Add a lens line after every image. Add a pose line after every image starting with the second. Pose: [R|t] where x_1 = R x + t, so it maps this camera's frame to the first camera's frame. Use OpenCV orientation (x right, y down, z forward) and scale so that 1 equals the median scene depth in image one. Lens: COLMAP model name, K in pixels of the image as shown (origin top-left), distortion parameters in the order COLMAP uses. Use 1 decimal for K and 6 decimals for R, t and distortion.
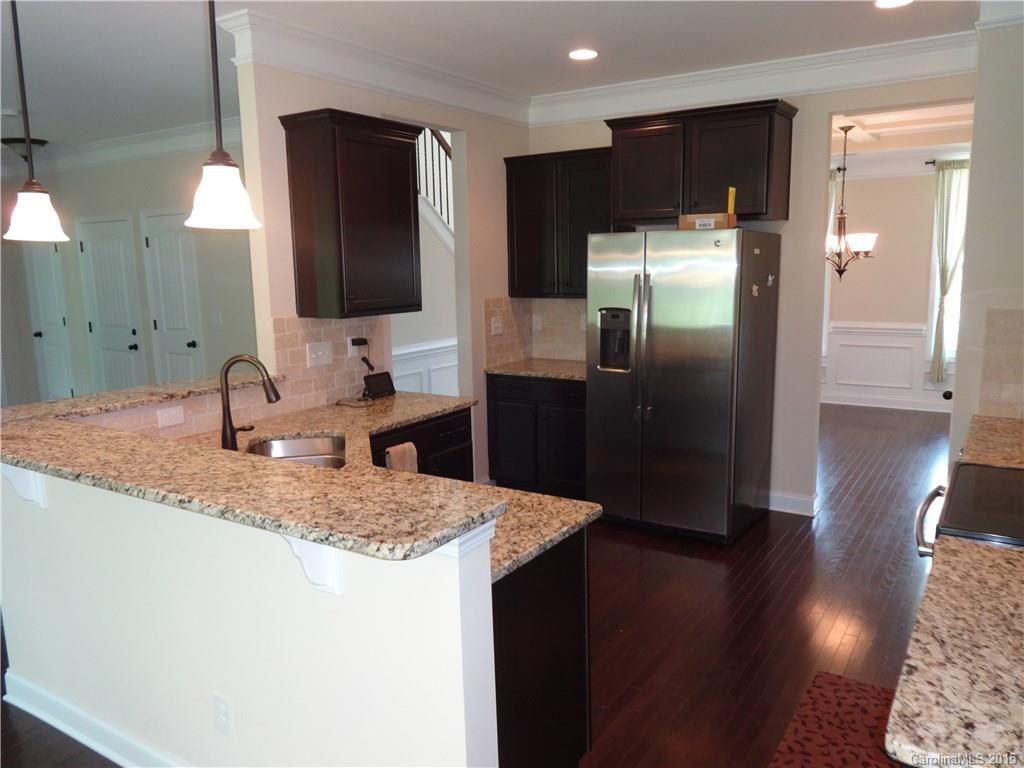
lens RADIAL K [[772.9, 0, 518.8], [0, 772.9, 381.5], [0, 0, 1]] dist [0.005567, -0.001922]
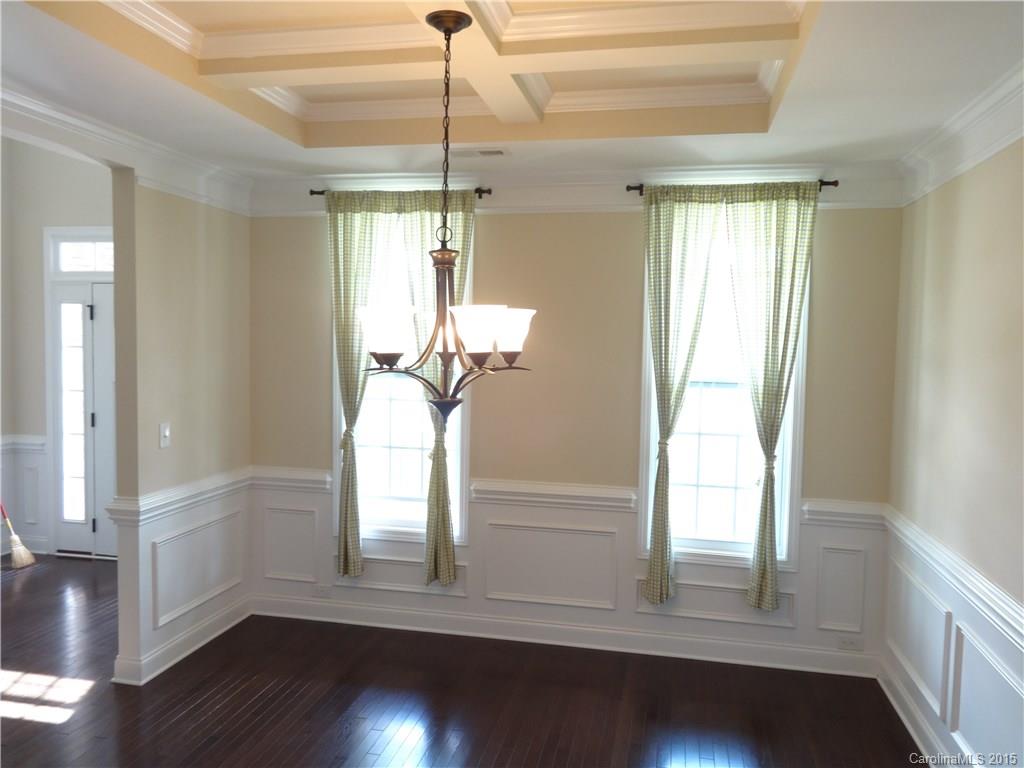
lens RADIAL K [[772.9, 0, 512.9], [0, 772.9, 384.2], [0, 0, 1]] dist [0.005567, -0.001922]
pose [[0.937067, 0.016849, 0.348742, 0.304444], [0.018208, 0.995118, -0.097002, -0.111084], [-0.348674, 0.097247, 0.932185, 0.617149]]
